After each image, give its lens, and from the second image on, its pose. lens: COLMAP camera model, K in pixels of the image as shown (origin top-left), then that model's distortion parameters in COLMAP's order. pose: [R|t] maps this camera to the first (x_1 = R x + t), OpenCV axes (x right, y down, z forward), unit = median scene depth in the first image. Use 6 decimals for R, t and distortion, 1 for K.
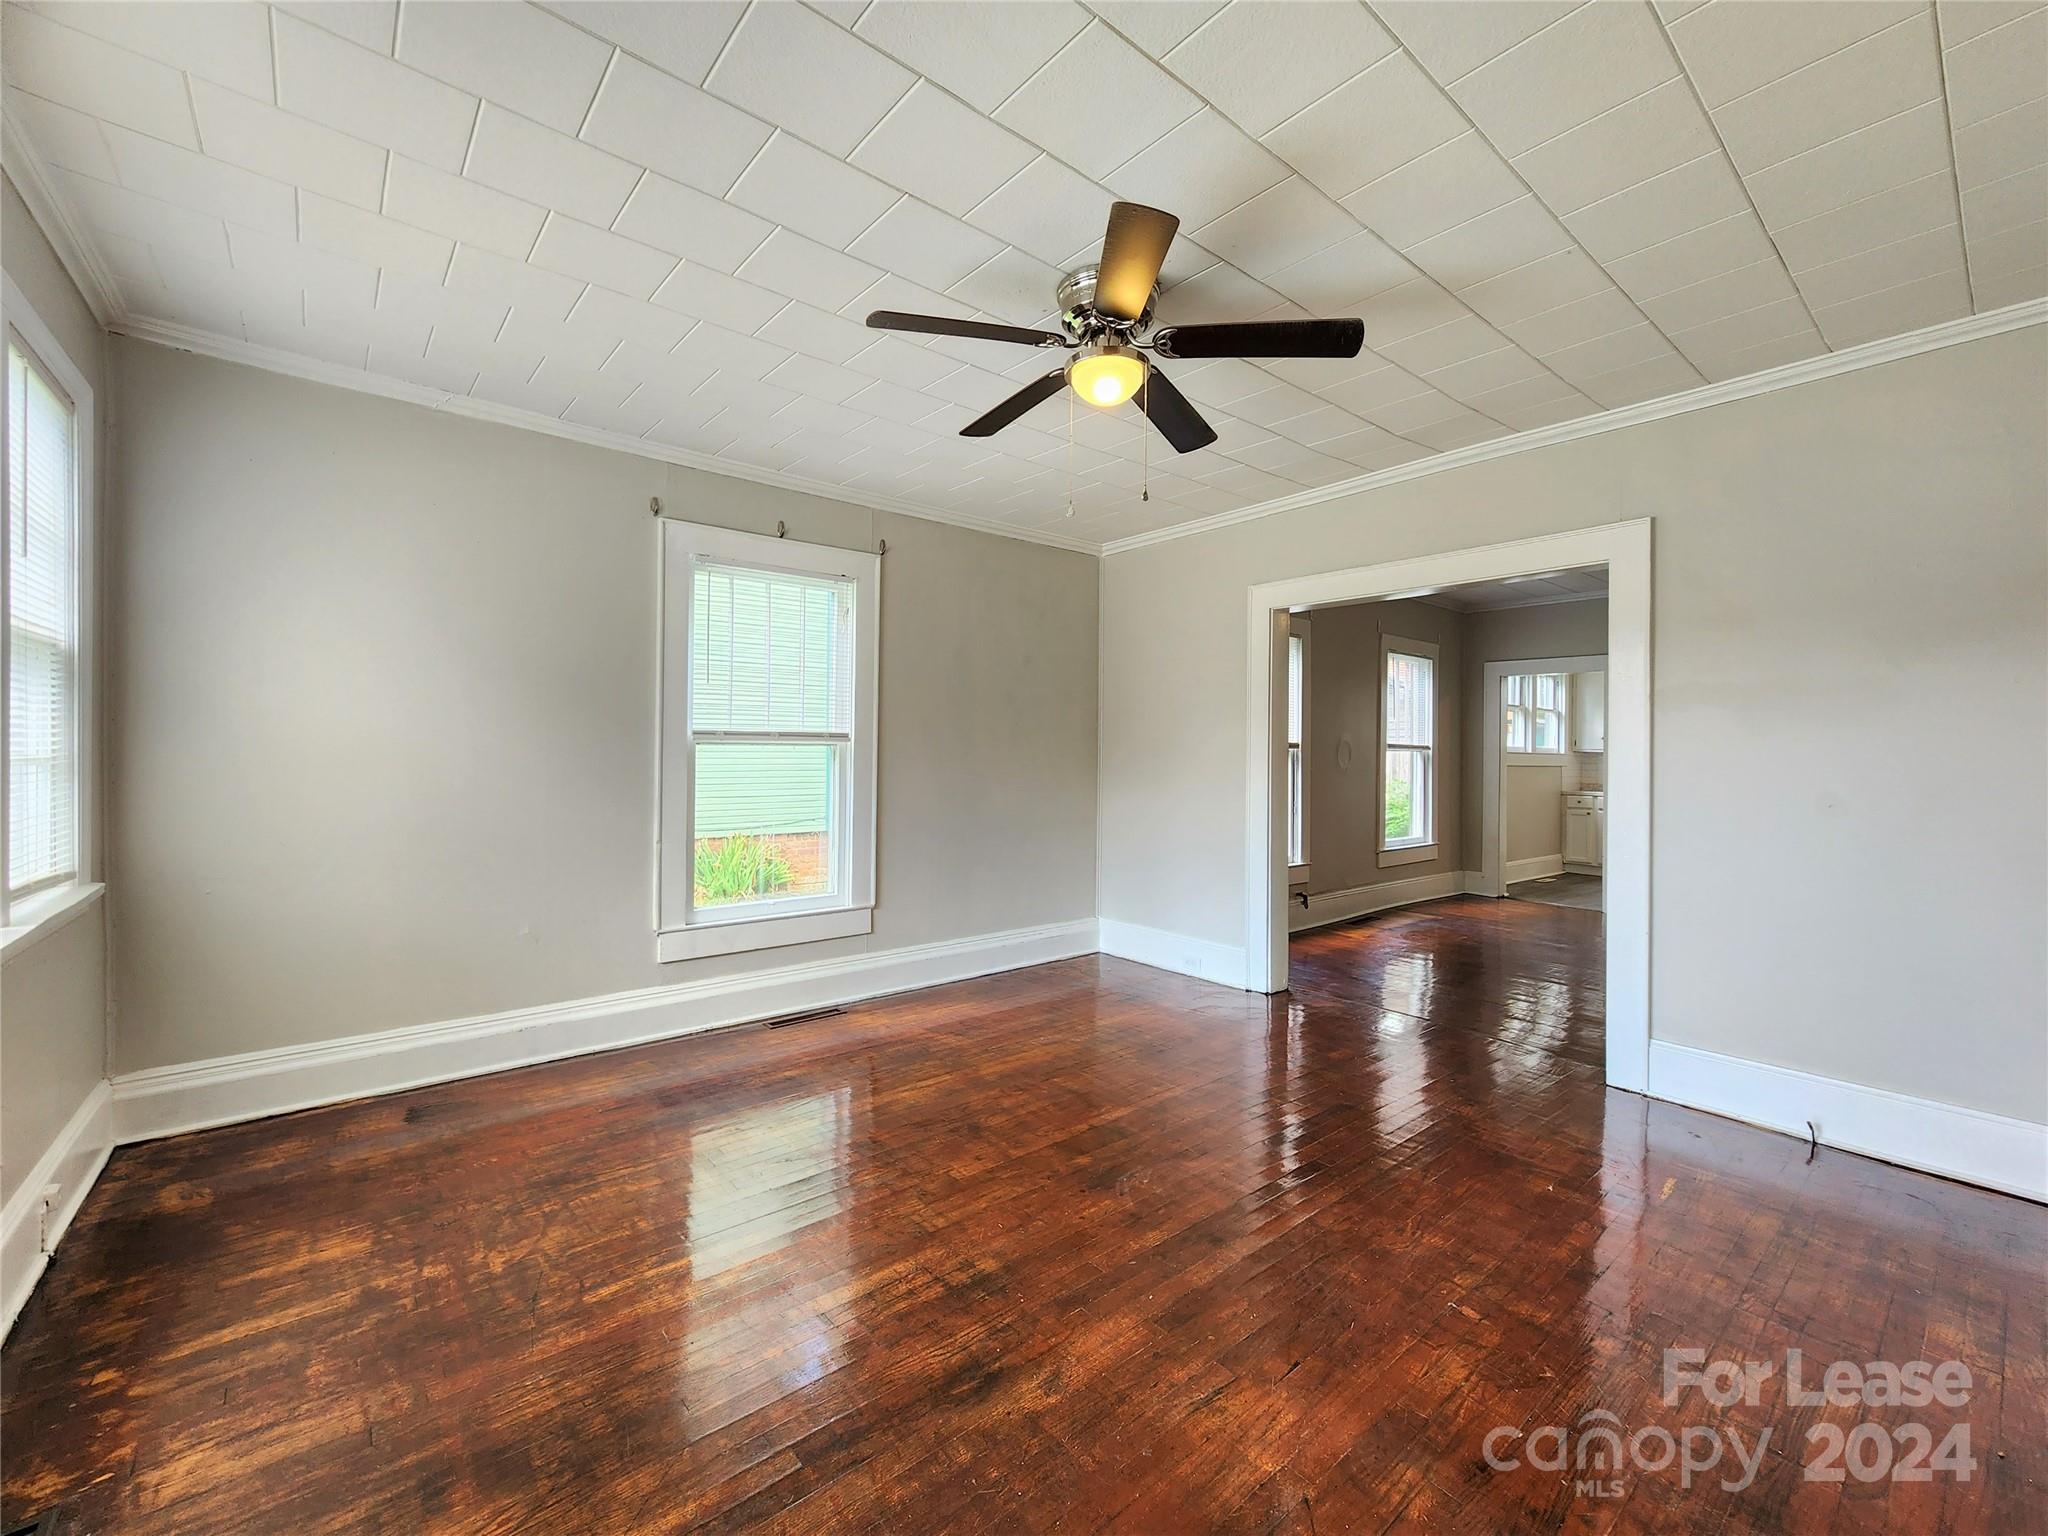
lens RADIAL K [[840.4, 0, 1019.8], [0, 840.4, 758.2], [0, 0, 1]] dist [-0.000048, -0.000138]
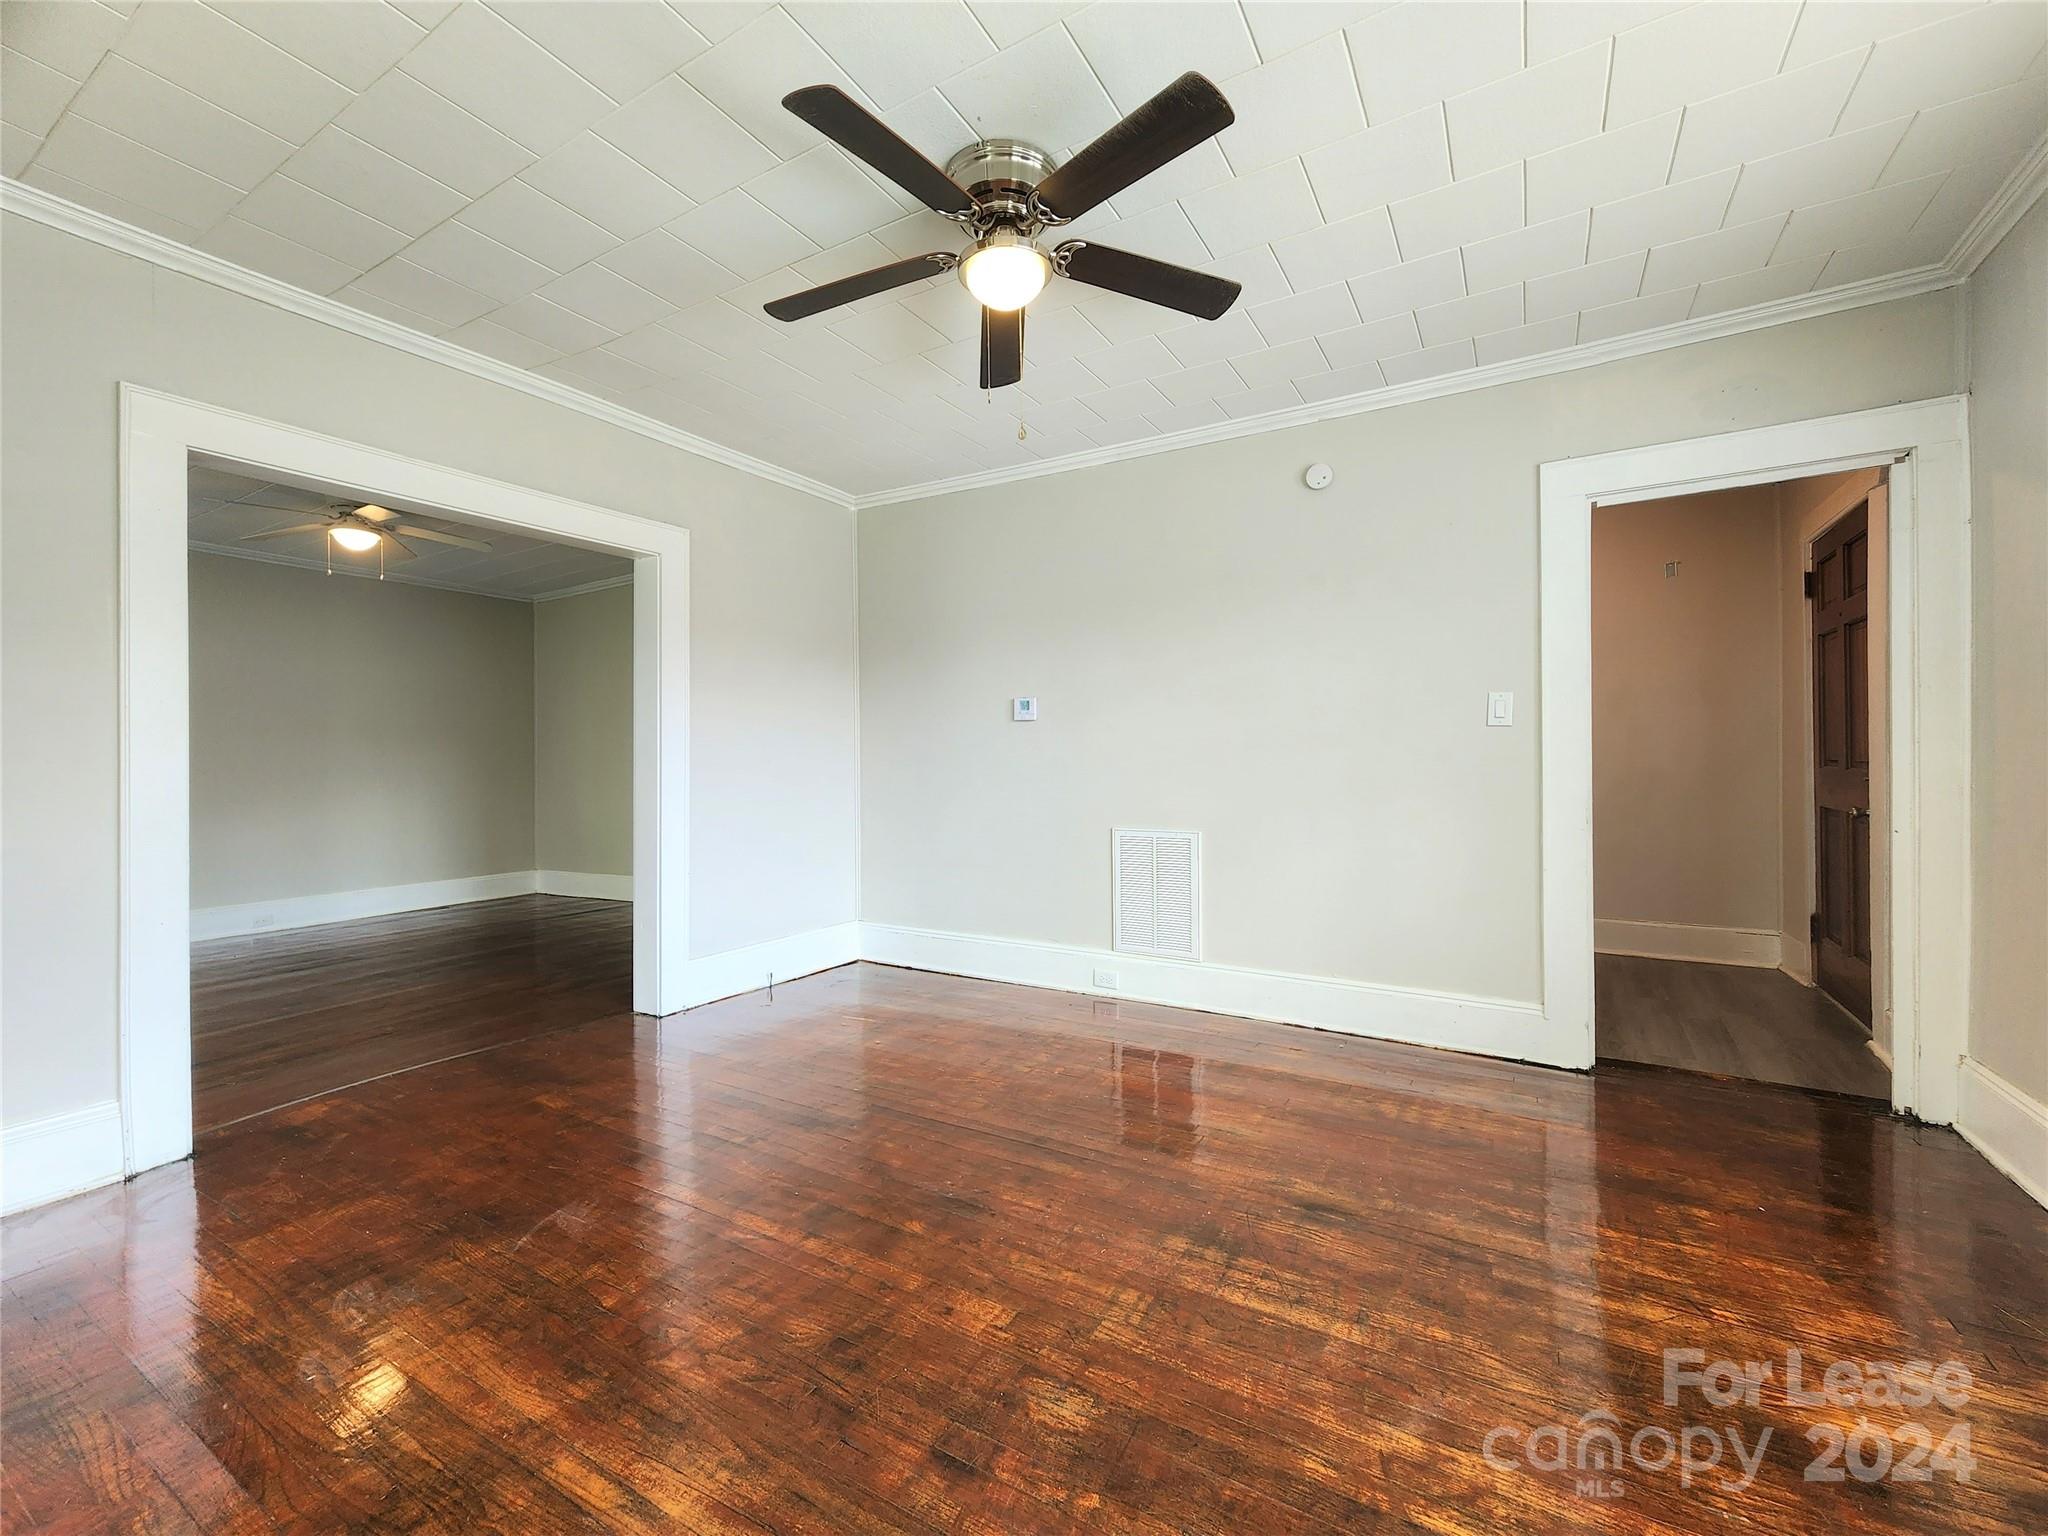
lens RADIAL K [[840.4, 0, 1019.8], [0, 840.4, 758.2], [0, 0, 1]] dist [-0.000048, -0.000138]
pose [[-0.317389, -0.003260, 0.948290, -0.528991], [0.017614, 0.999801, 0.009332, 0.038485], [-0.948132, 0.019665, -0.317269, 0.896105]]
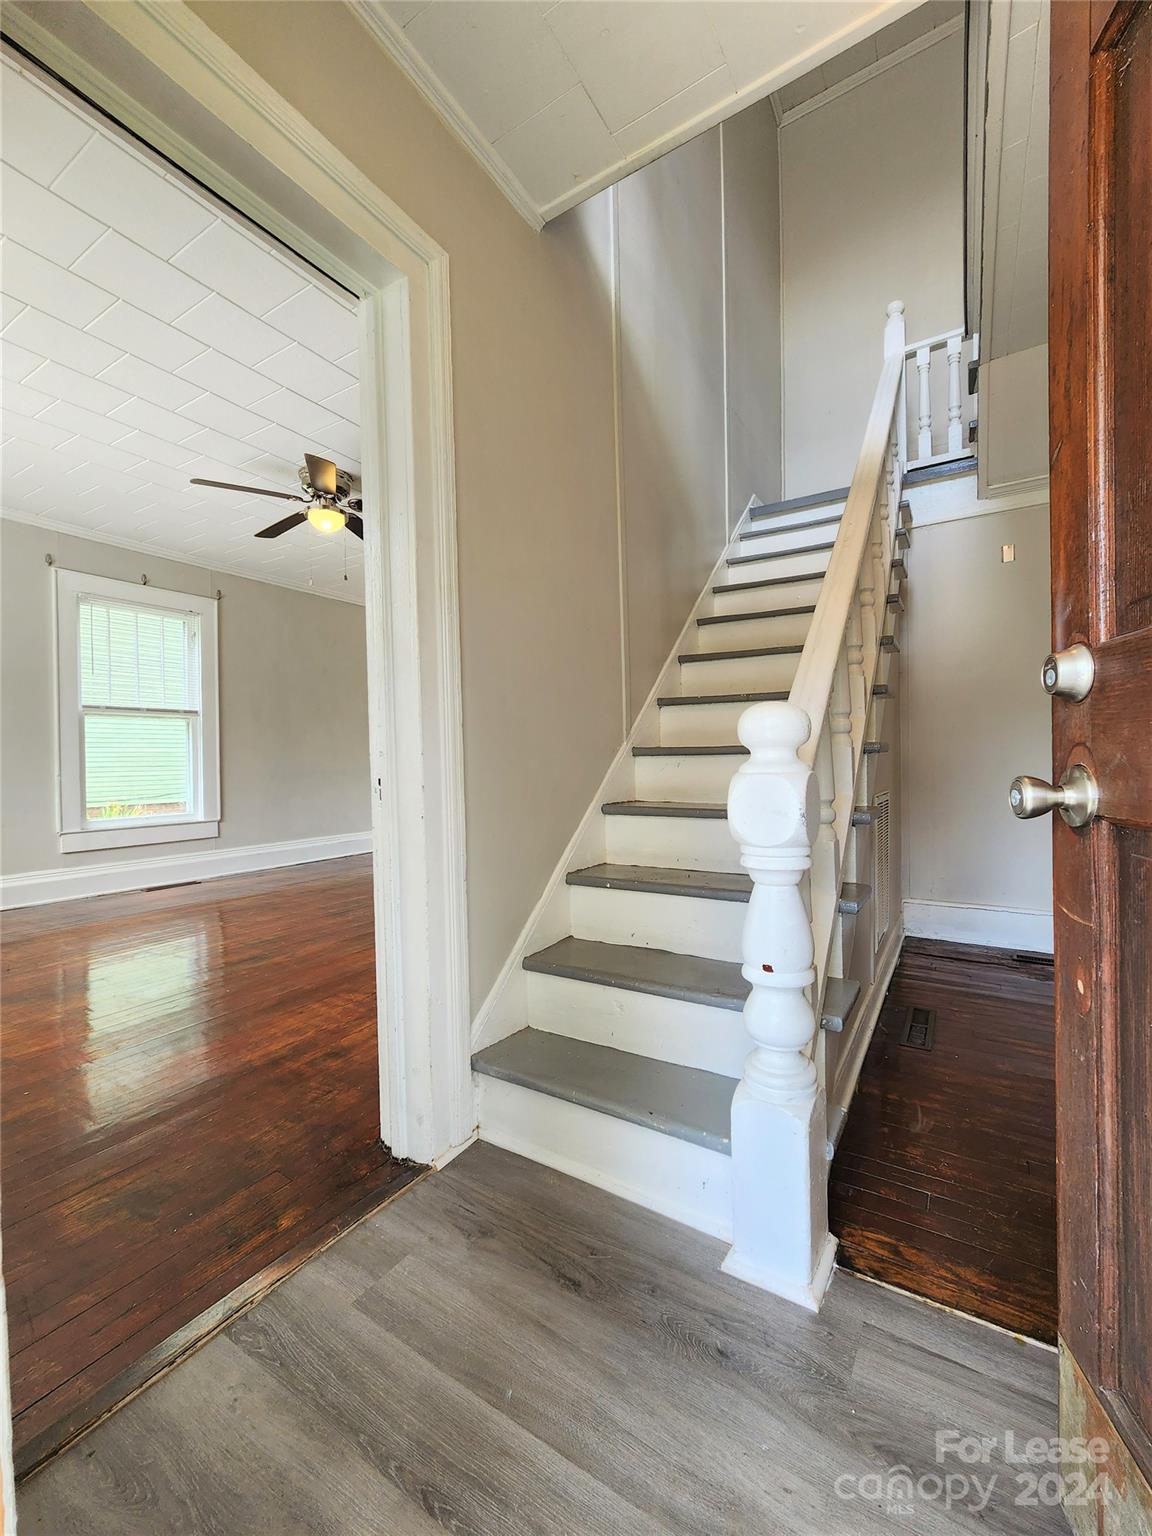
lens RADIAL K [[630.3, 0, 582.3], [0, 630.3, 768.1], [0, 0, 1]] dist [-0.000048, -0.000138]
pose [[0.948273, -0.026783, 0.316326, 0.135299], [0.025903, 0.999640, 0.006988, 0.114276], [-0.316399, 0.001567, 0.948625, -0.463065]]
